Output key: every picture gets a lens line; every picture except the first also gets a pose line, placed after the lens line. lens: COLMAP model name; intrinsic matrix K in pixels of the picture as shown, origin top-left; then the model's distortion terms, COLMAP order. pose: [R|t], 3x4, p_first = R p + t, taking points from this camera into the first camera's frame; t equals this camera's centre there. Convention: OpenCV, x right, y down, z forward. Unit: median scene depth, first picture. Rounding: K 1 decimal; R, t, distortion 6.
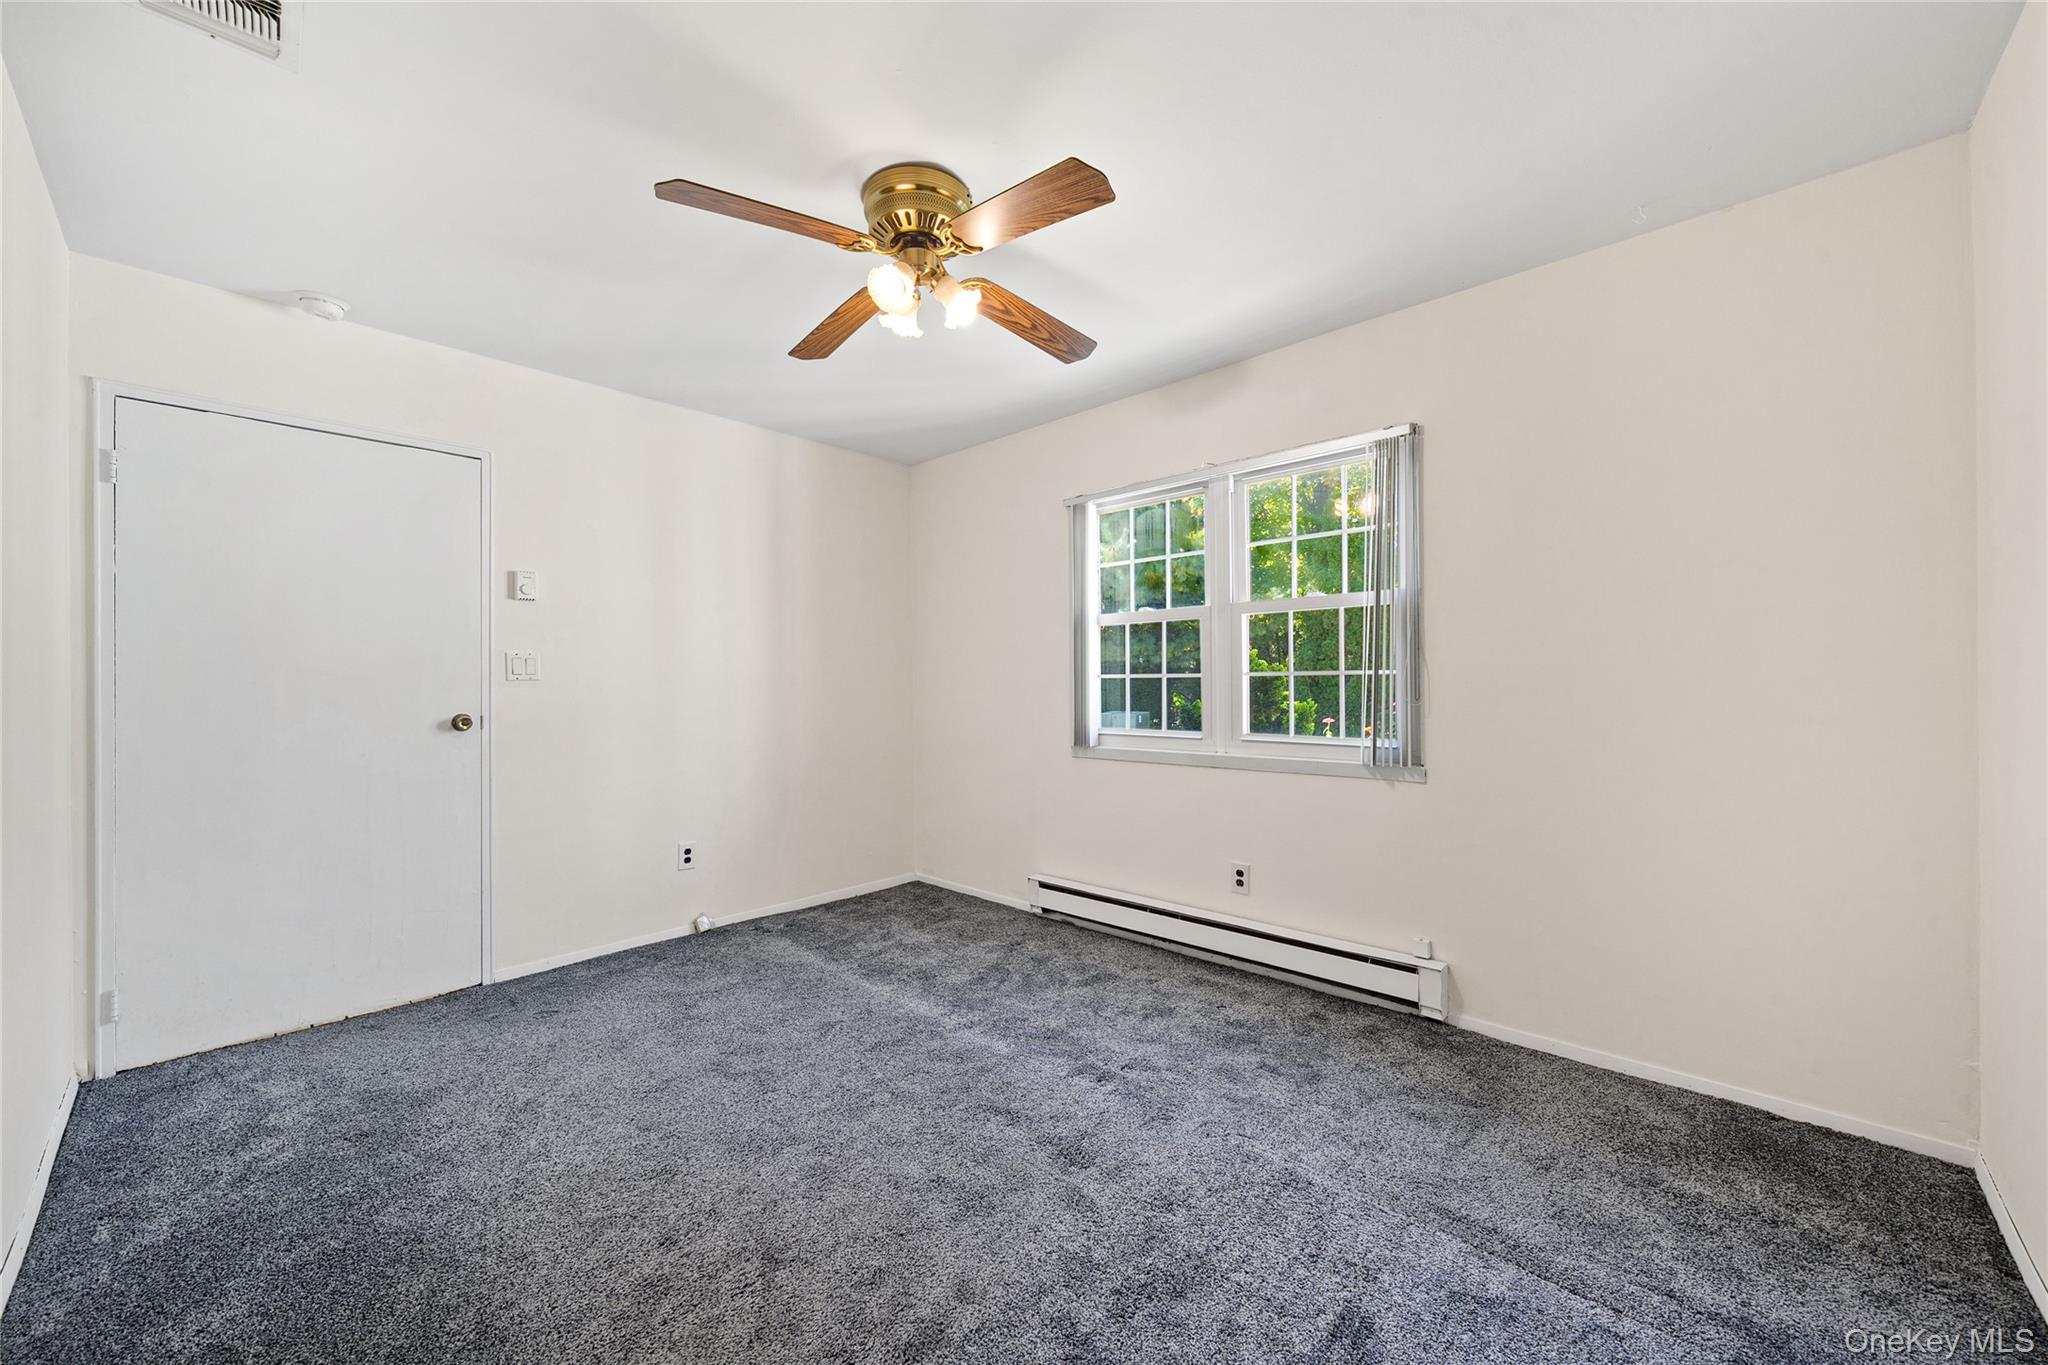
lens RADIAL K [[781.8, 0, 1029.0], [0, 781.8, 678.3], [0, 0, 1]] dist [0.000378, -0.000170]
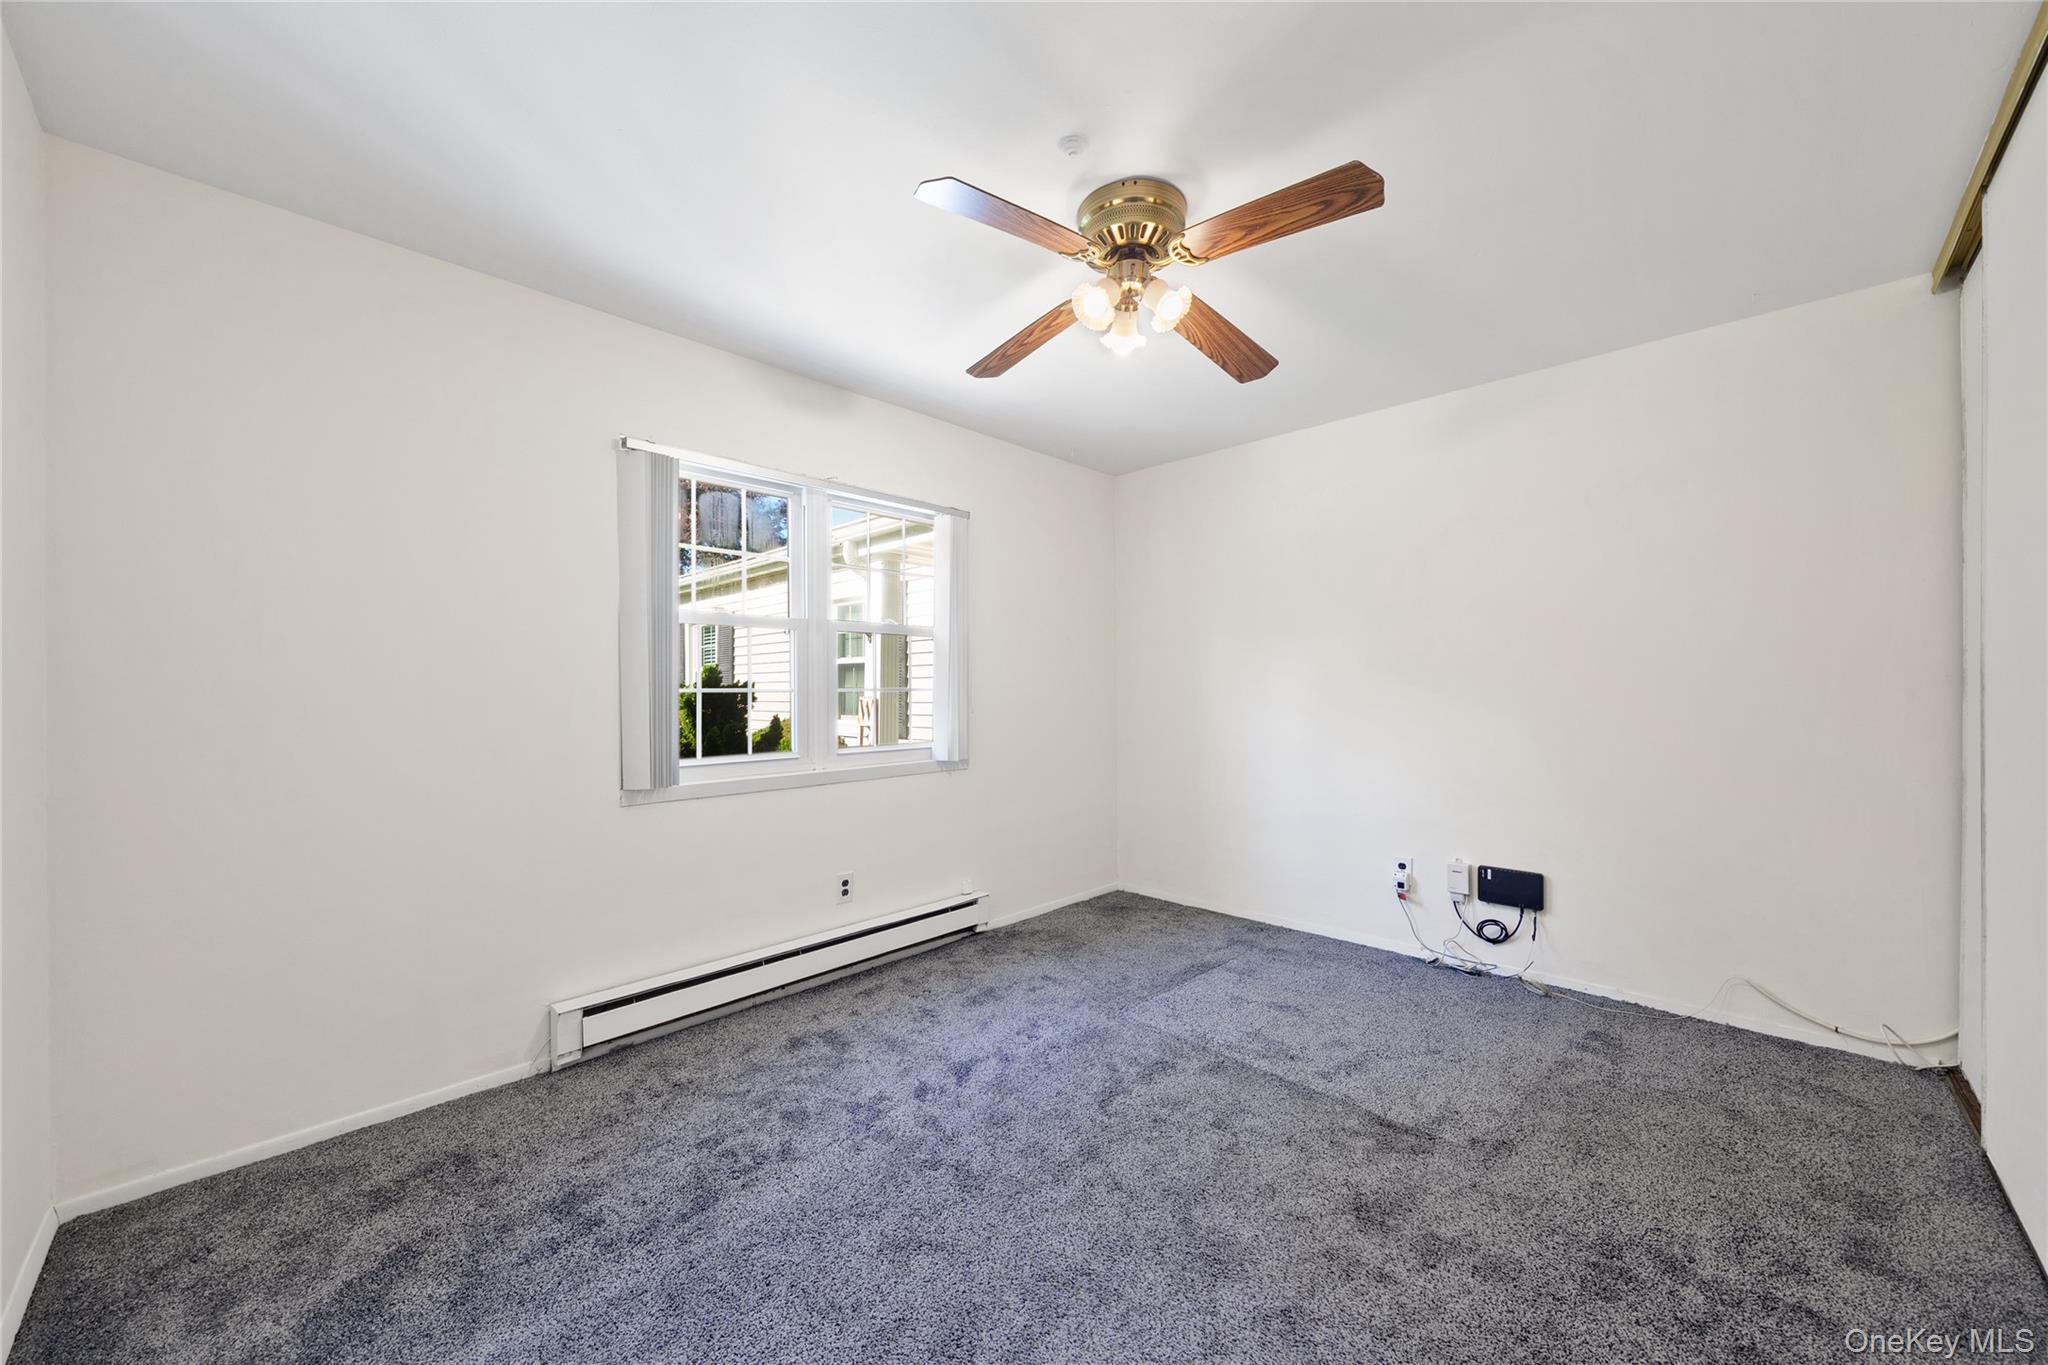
lens RADIAL K [[781.8, 0, 1007.1], [0, 781.8, 690.9], [0, 0, 1]] dist [0.000378, -0.000170]
pose [[-0.000302, 0.013525, 0.999908, -0.791568], [0.002869, 0.999904, -0.013524, 0.009741], [-0.999996, 0.002865, -0.000341, 0.809361]]
